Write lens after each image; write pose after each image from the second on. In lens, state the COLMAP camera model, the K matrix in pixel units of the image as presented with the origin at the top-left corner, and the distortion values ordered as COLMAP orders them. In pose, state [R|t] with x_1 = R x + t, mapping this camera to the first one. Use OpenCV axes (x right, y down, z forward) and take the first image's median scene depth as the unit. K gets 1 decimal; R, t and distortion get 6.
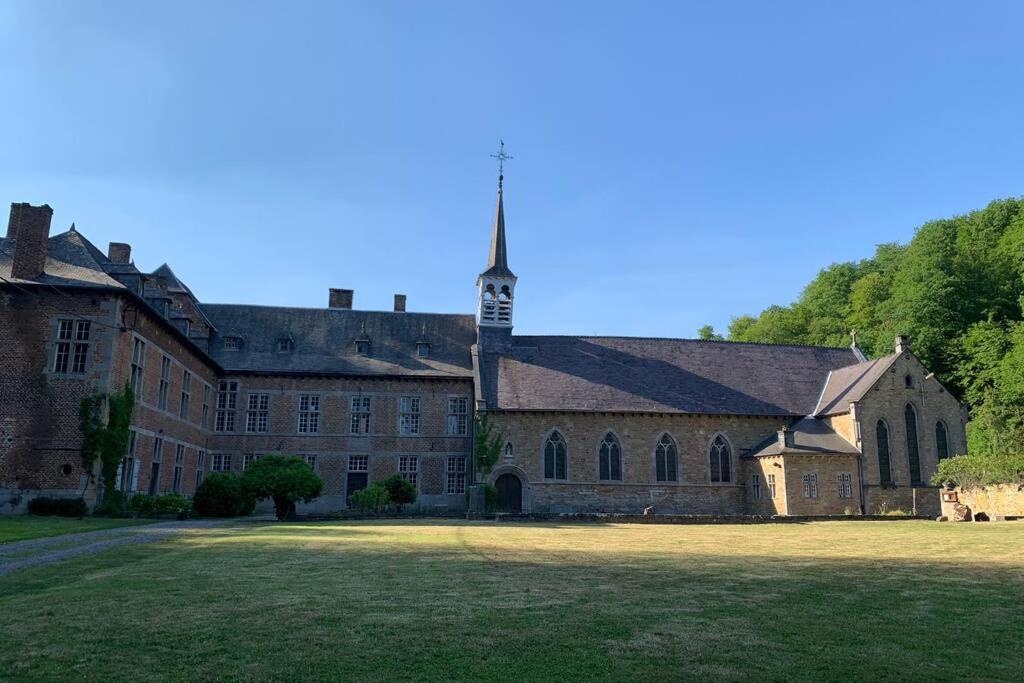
lens RADIAL K [[794.6, 0, 512.0], [0, 794.6, 341.5], [0, 0, 1]] dist [0.012406, 0.000333]
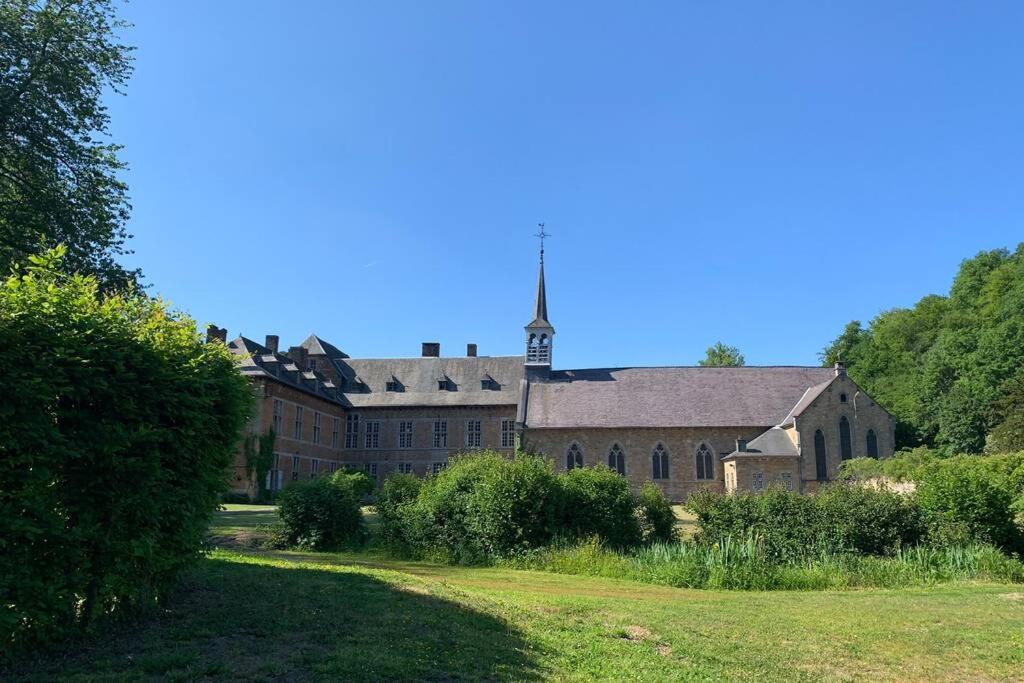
lens RADIAL K [[794.6, 0, 512.0], [0, 794.6, 341.5], [0, 0, 1]] dist [0.012406, 0.000333]
pose [[0.969634, -0.052666, -0.238822, 0.284795], [0.053830, 0.998549, -0.001650, -0.065162], [0.238562, -0.011256, 0.971062, -0.350013]]
